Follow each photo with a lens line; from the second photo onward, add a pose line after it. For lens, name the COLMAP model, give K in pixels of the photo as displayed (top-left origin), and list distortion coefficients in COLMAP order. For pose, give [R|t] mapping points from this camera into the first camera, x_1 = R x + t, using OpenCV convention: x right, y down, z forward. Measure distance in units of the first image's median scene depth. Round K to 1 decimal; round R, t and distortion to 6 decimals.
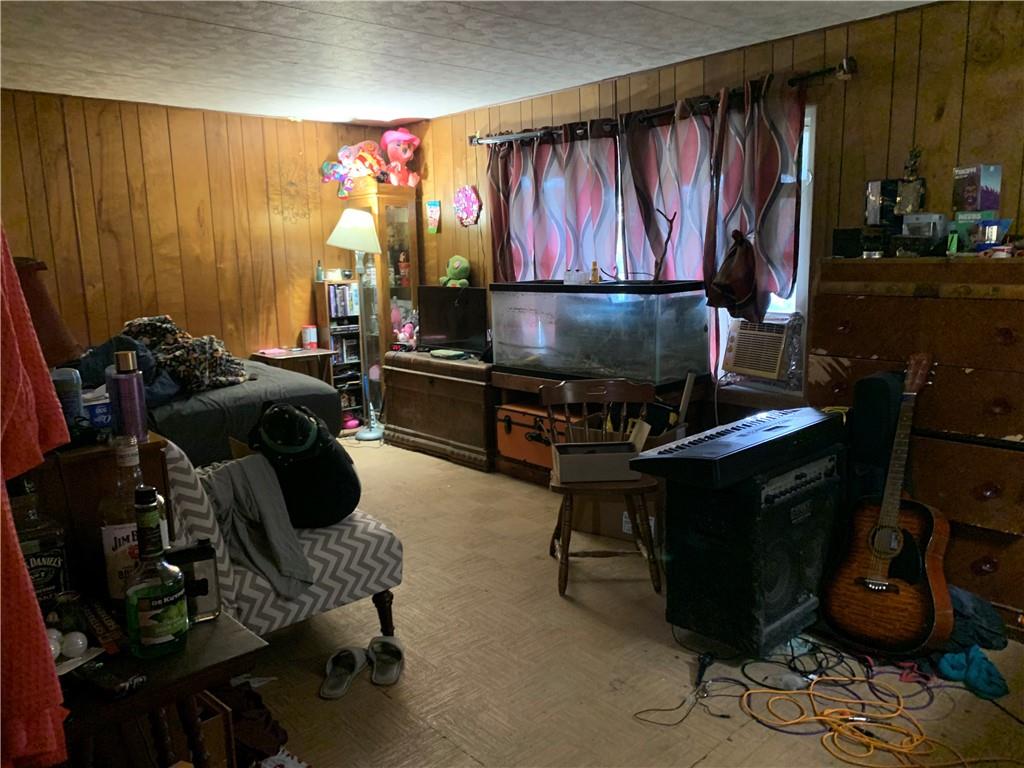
lens RADIAL K [[772.3, 0, 512.0], [0, 772.3, 384.0], [0, 0, 1]] dist [-0.000094, -0.003684]
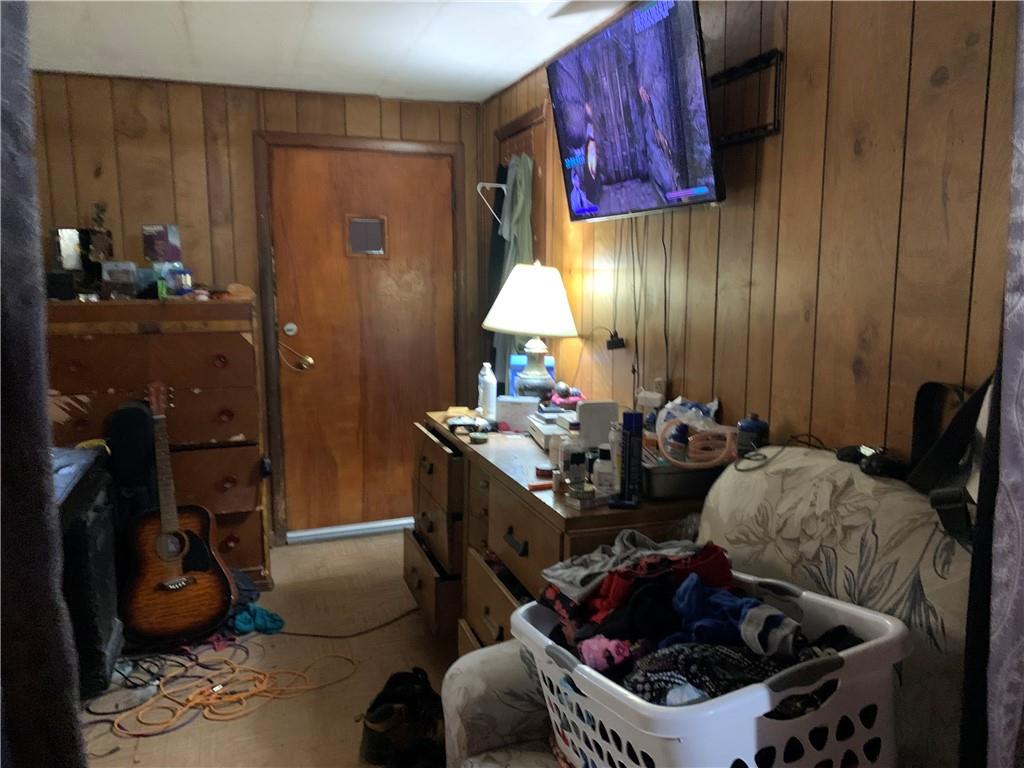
lens RADIAL K [[761.9, 0, 512.0], [0, 761.9, 384.0], [0, 0, 1]] dist [0.000988, 0.000191]
pose [[0.388074, -0.105791, 0.915537, -0.335776], [0.155852, 0.986616, 0.047942, -0.008620], [-0.908355, 0.124083, 0.399368, 0.059524]]
